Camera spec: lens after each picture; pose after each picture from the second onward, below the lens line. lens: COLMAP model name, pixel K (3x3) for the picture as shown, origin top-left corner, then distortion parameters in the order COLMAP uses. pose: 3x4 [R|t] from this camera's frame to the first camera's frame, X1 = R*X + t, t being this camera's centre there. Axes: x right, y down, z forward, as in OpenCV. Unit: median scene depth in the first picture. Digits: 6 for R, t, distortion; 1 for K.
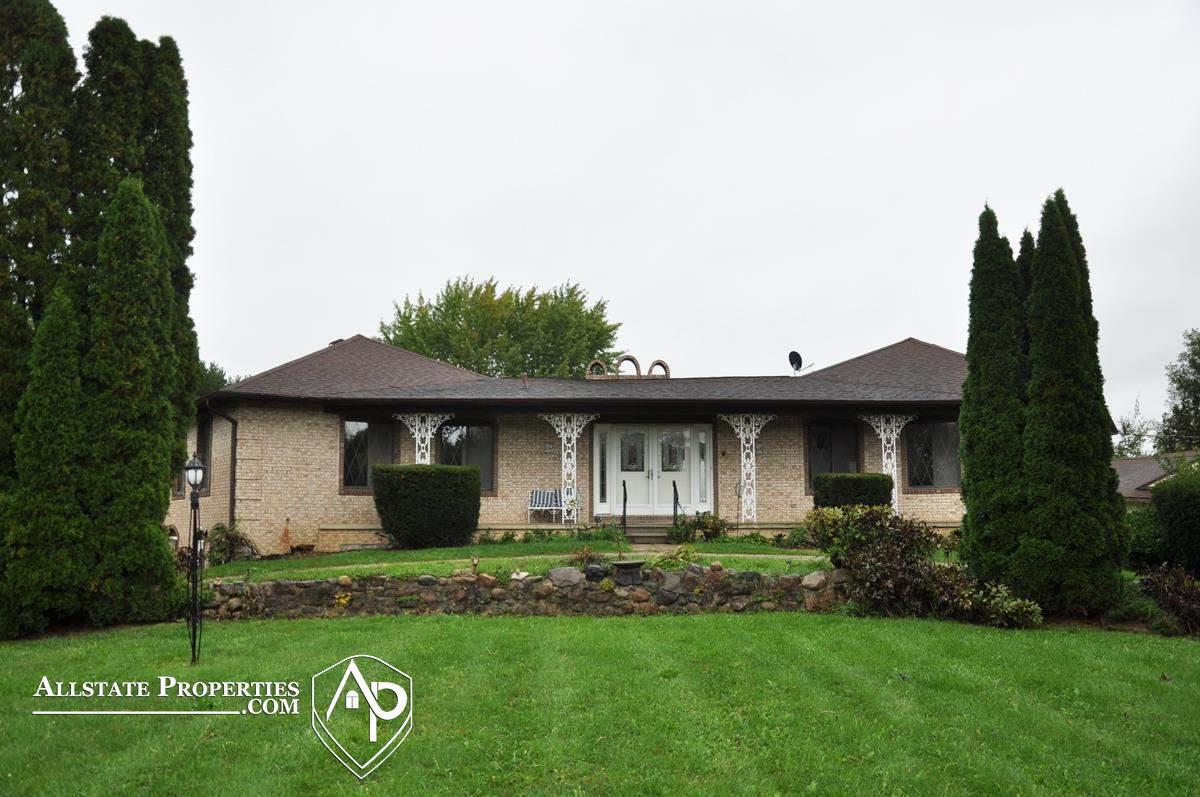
lens RADIAL K [[1123.8, 0, 600.0], [0, 1123.8, 398.5], [0, 0, 1]] dist [-0.068939, 0.000778]
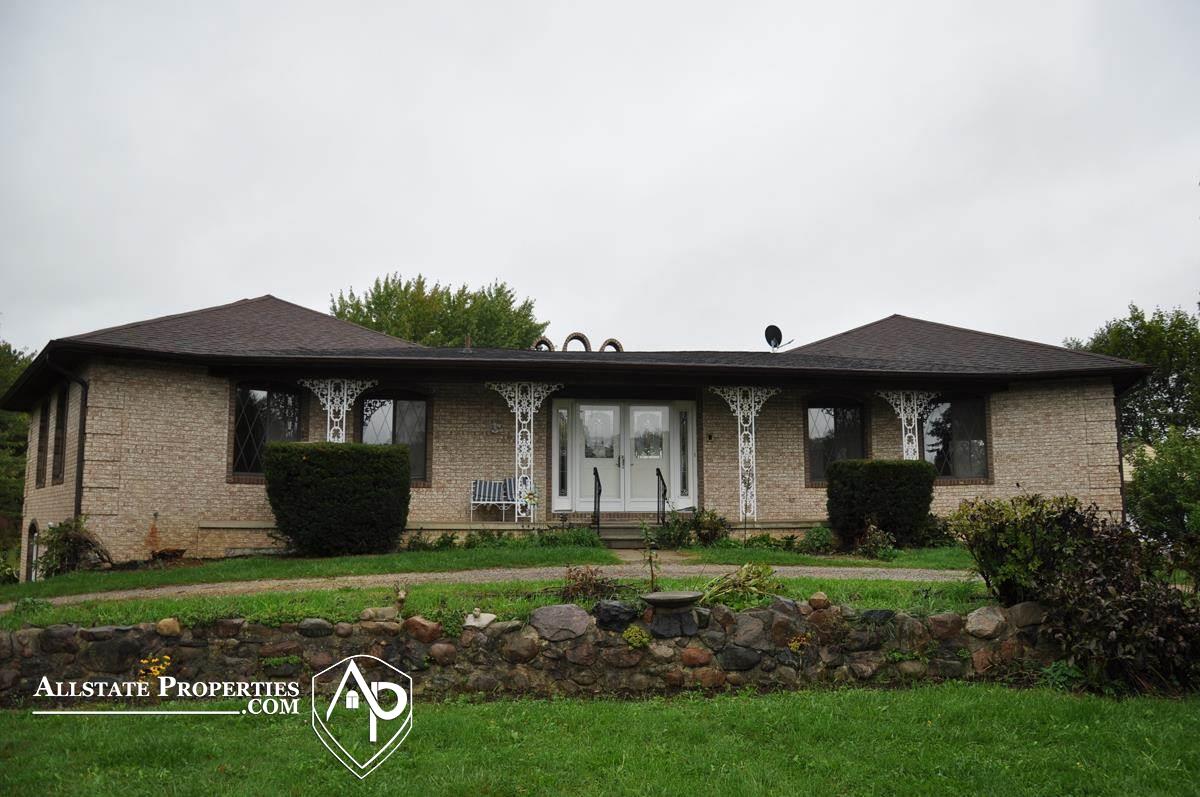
lens RADIAL K [[935.0, 0, 600.0], [0, 935.0, 398.5], [0, 0, 1]] dist [-0.163858, 0.136734]
pose [[0.995336, 0.012875, 0.095602, -0.039766], [-0.011440, 0.999814, -0.015538, 0.036272], [-0.095784, 0.014372, 0.995298, 0.365126]]
